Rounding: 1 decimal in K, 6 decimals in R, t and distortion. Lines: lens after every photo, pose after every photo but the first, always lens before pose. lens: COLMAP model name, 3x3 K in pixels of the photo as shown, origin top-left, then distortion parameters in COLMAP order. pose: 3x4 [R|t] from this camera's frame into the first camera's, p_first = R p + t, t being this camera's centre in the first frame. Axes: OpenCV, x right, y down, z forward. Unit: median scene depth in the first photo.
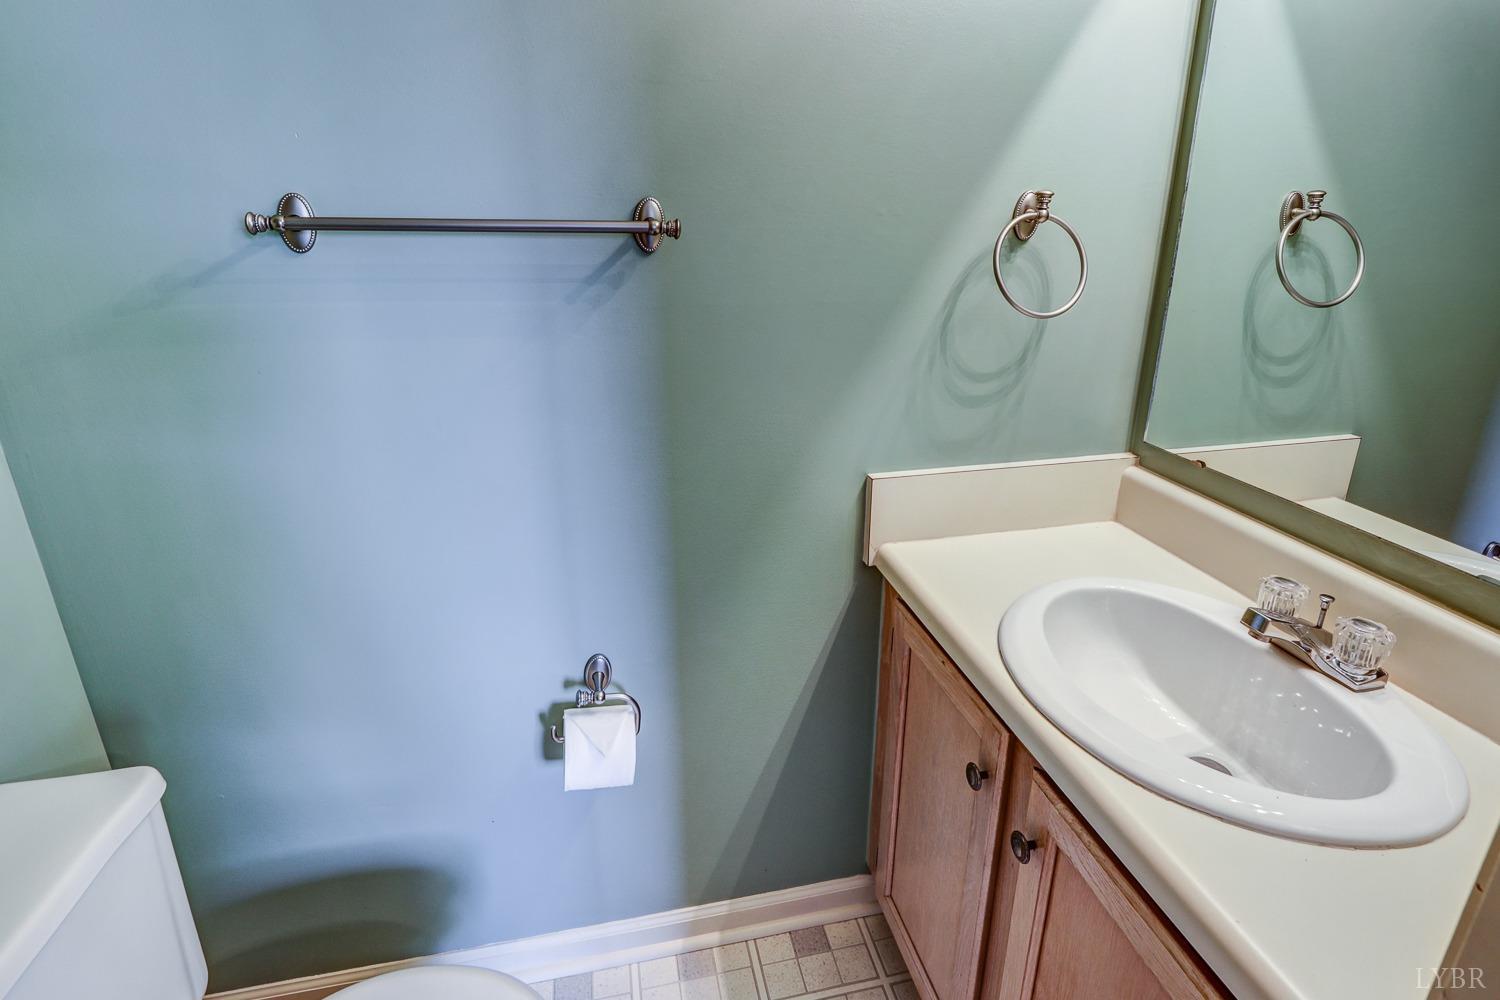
lens RADIAL K [[774.0, 0, 752.2], [0, 774.0, 487.5], [0, 0, 1]] dist [0.001193, 0.000131]
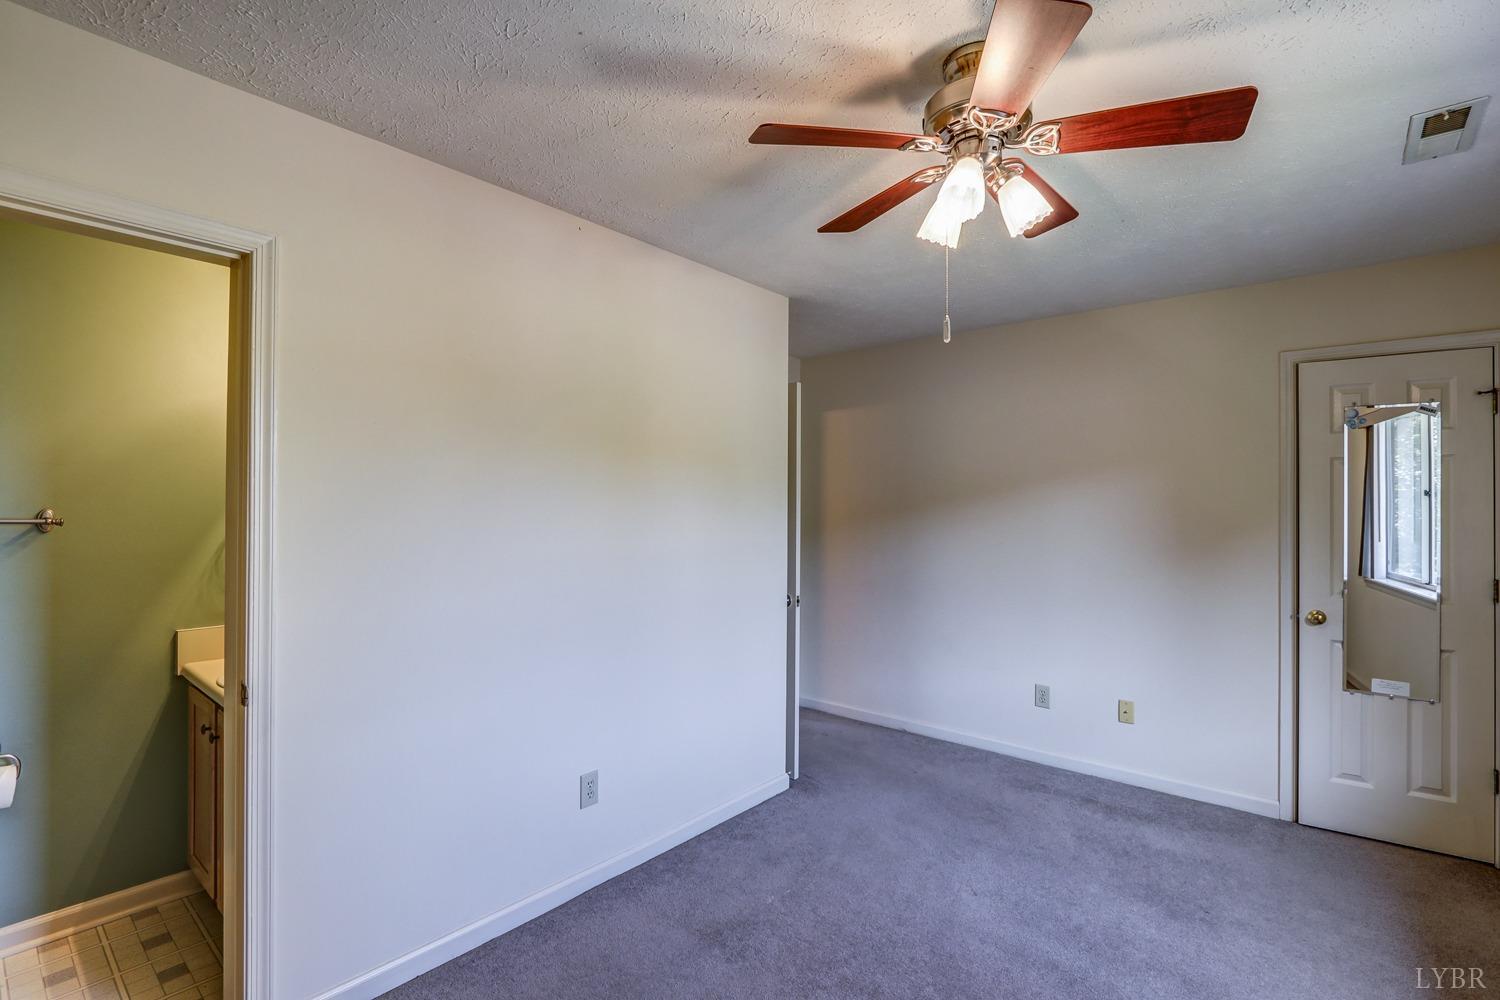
lens RADIAL K [[702.7, 0, 734.4], [0, 702.7, 503.1], [0, 0, 1]] dist [-0.017594, 0.003337]
pose [[0.788132, 0.014246, 0.615342, 0.177948], [0.196078, 0.941836, -0.272942, 0.481889], [-0.583439, 0.335770, 0.739498, -1.454075]]
